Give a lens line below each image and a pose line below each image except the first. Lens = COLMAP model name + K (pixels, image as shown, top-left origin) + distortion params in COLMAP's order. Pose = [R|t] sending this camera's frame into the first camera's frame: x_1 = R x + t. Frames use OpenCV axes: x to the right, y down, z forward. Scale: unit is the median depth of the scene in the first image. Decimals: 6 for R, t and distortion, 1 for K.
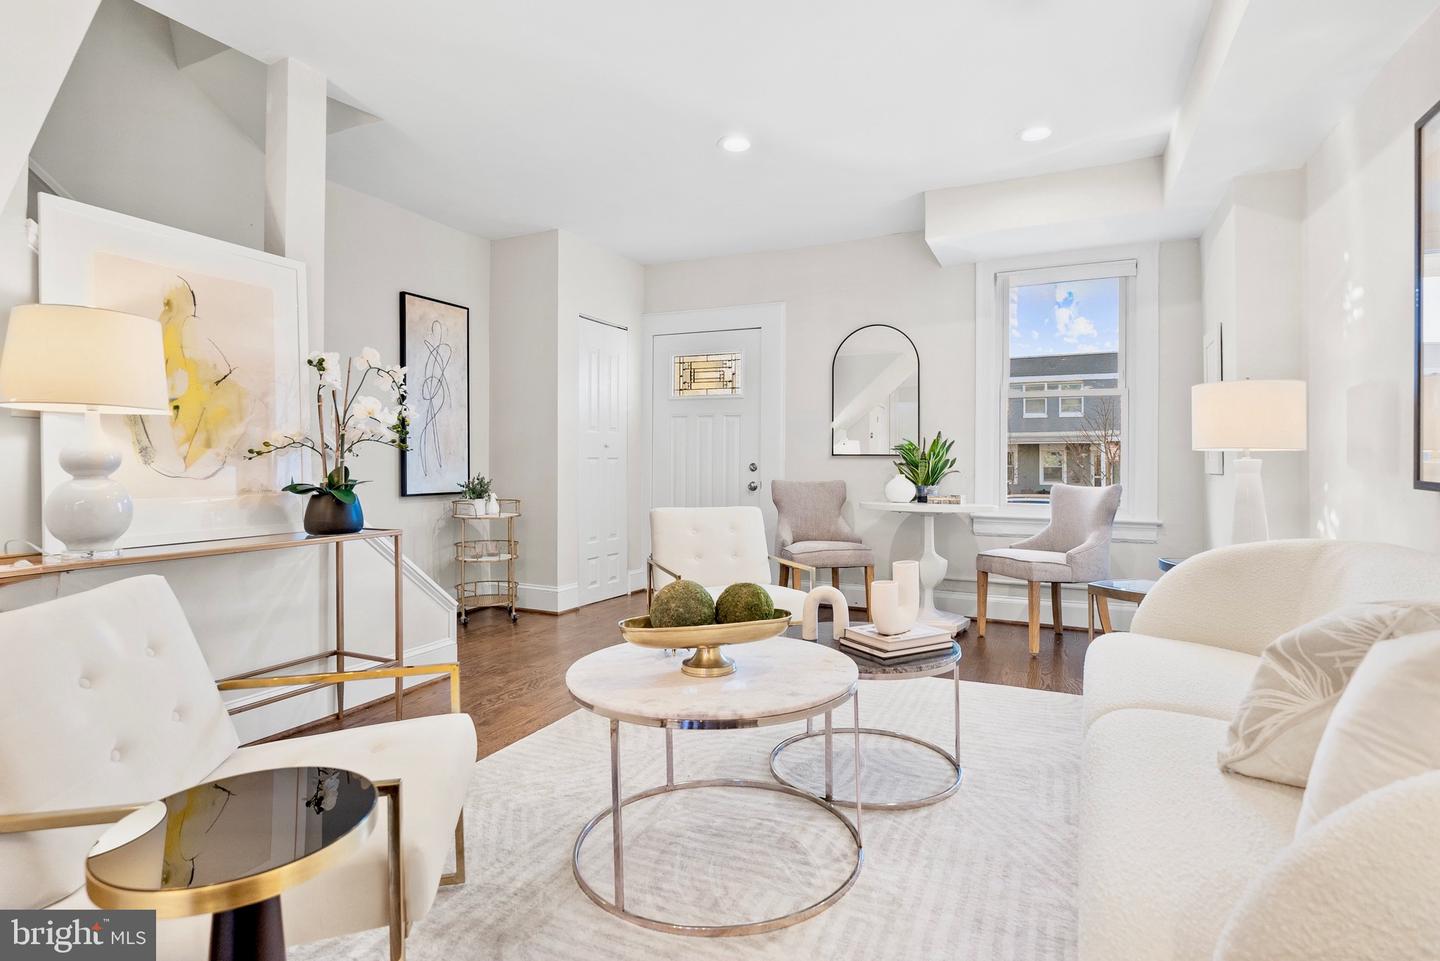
lens RADIAL K [[713.5, 0, 725.5], [0, 713.5, 450.6], [0, 0, 1]] dist [0.002675, 0.000126]
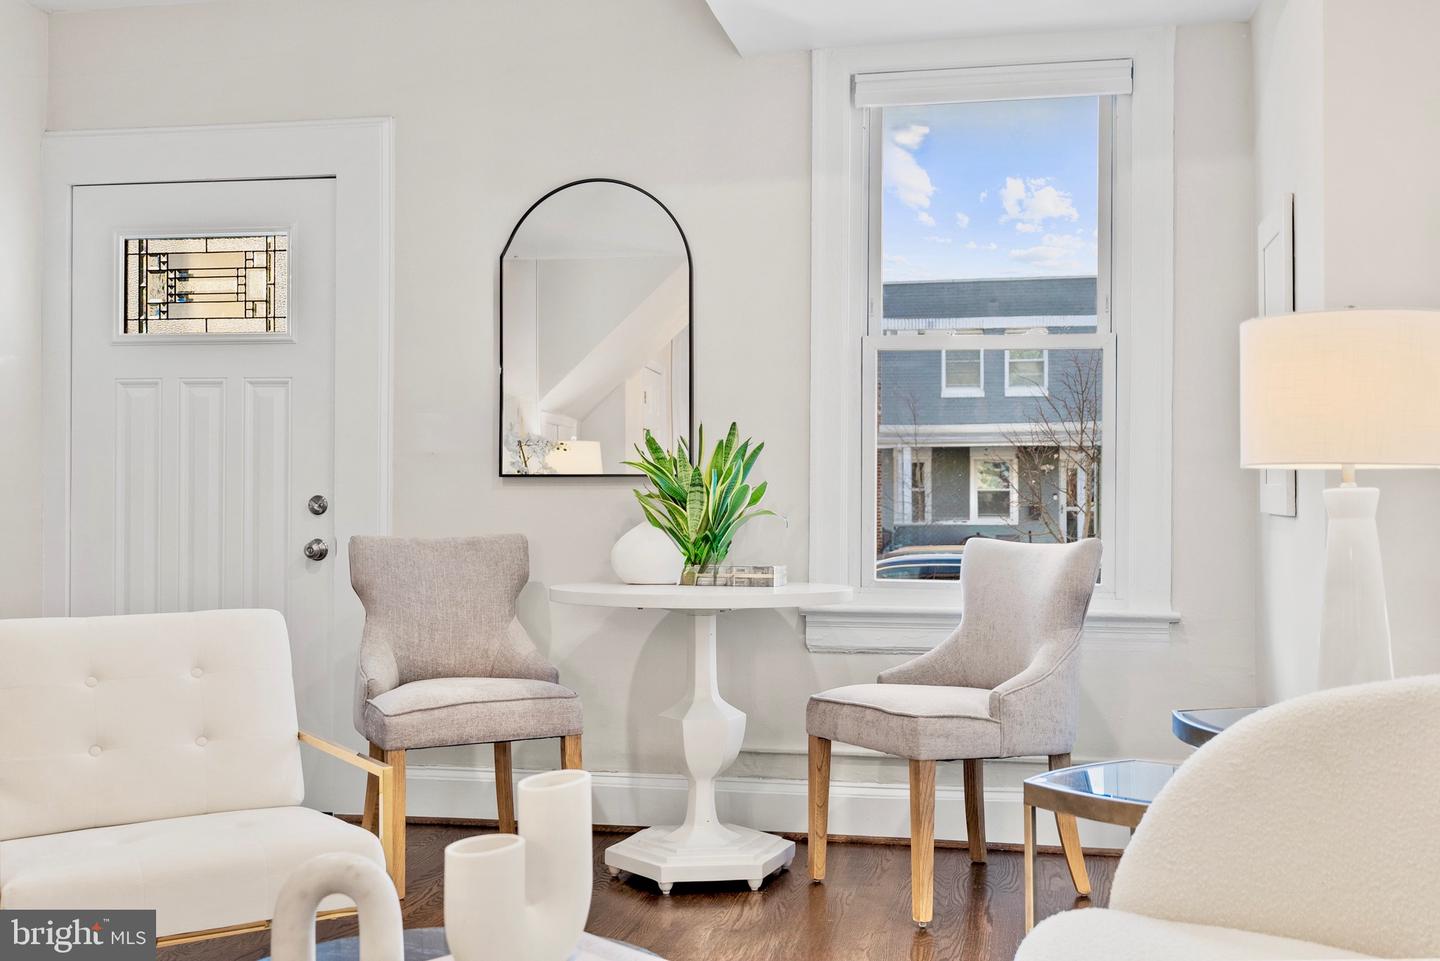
lens RADIAL K [[1450.5, 0, 719.4], [0, 1450.5, 478.9], [0, 0, 1]] dist [0.008387, 0.000000]
pose [[0.970821, -0.005083, 0.239751, 0.075491], [0.002002, 0.999912, 0.013092, -0.003644], [-0.239797, -0.012230, 0.970746, 0.124323]]
